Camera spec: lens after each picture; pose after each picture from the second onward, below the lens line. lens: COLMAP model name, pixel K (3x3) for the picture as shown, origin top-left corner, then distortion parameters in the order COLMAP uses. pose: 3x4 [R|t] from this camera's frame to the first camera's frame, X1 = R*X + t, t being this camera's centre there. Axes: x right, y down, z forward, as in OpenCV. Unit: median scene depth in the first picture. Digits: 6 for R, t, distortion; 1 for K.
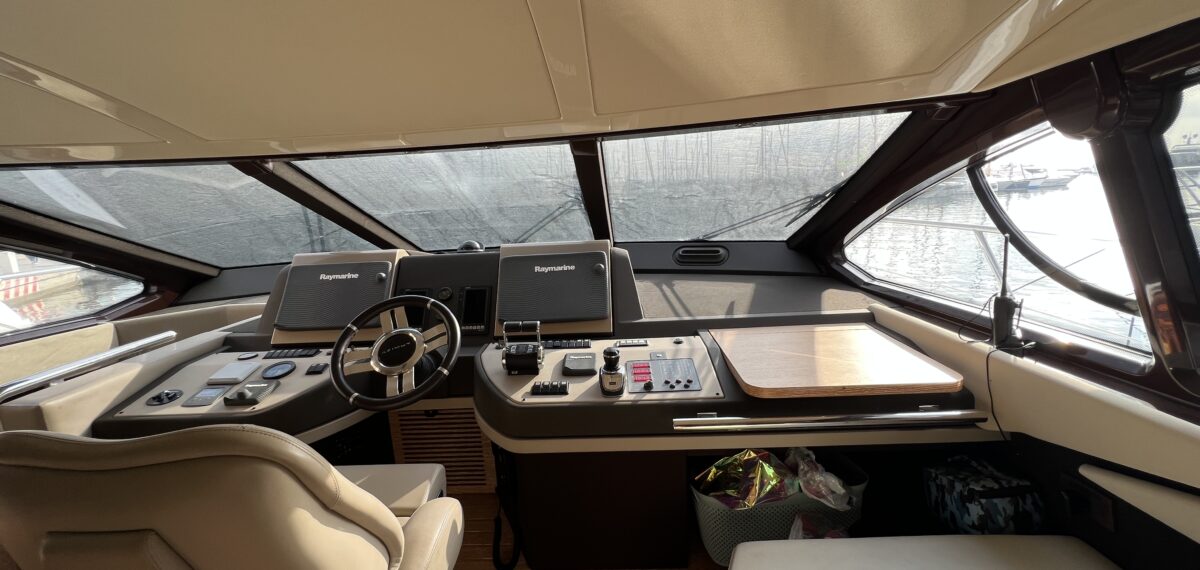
lens RADIAL K [[485.0, 0, 595.2], [0, 485.0, 289.1], [0, 0, 1]] dist [0.000446, 0.000480]
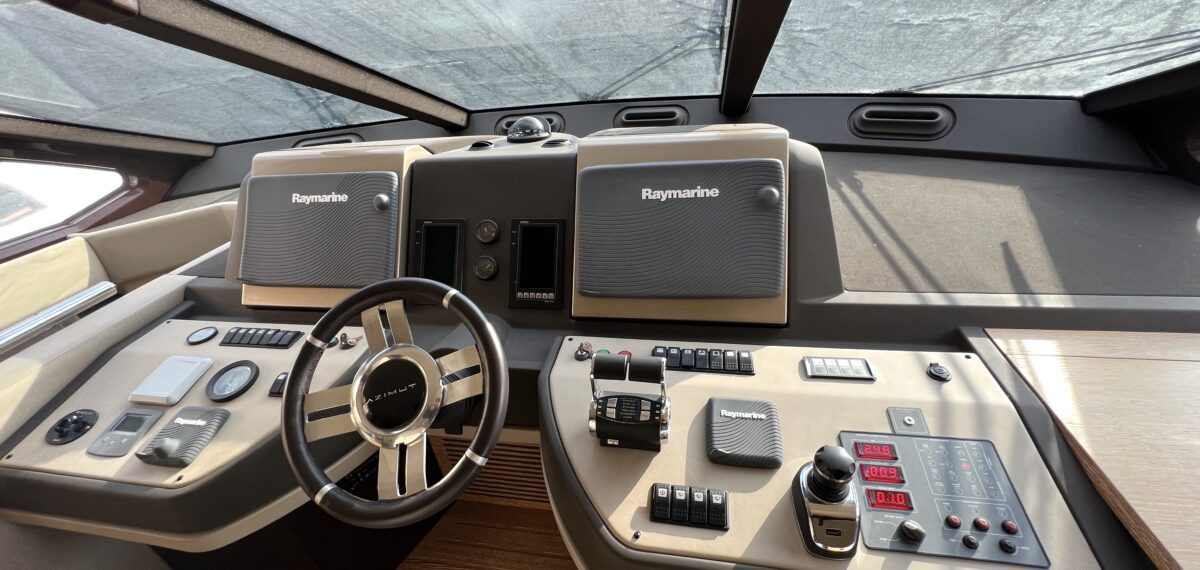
lens RADIAL K [[481.6, 0, 596.9], [0, 481.6, 288.6], [0, 0, 1]] dist [-0.001239, 0.000213]
pose [[0.988755, 0.041918, -0.143547, -0.103211], [0.011072, 0.936756, 0.349808, -0.145197], [0.149131, -0.347464, 0.925758, 0.513804]]
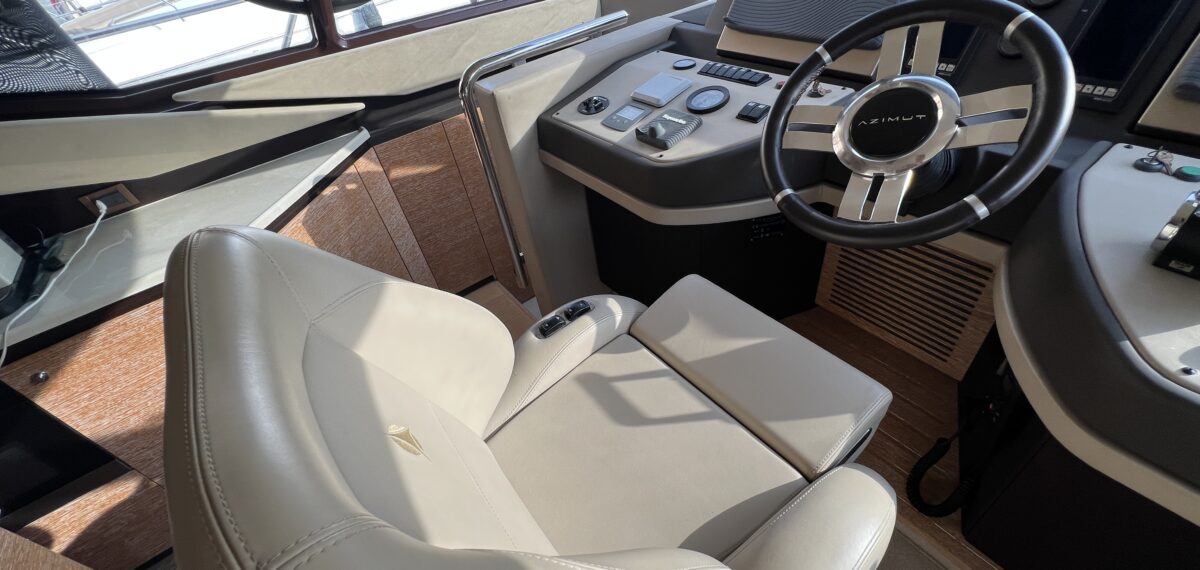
lens RADIAL K [[485.0, 0, 595.2], [0, 485.0, 289.1], [0, 0, 1]] dist [0.000446, 0.000480]
pose [[0.629495, 0.478771, -0.611975, -0.189793], [-0.047145, 0.809692, 0.584958, -0.010789], [0.775573, -0.339377, 0.532269, 0.394636]]
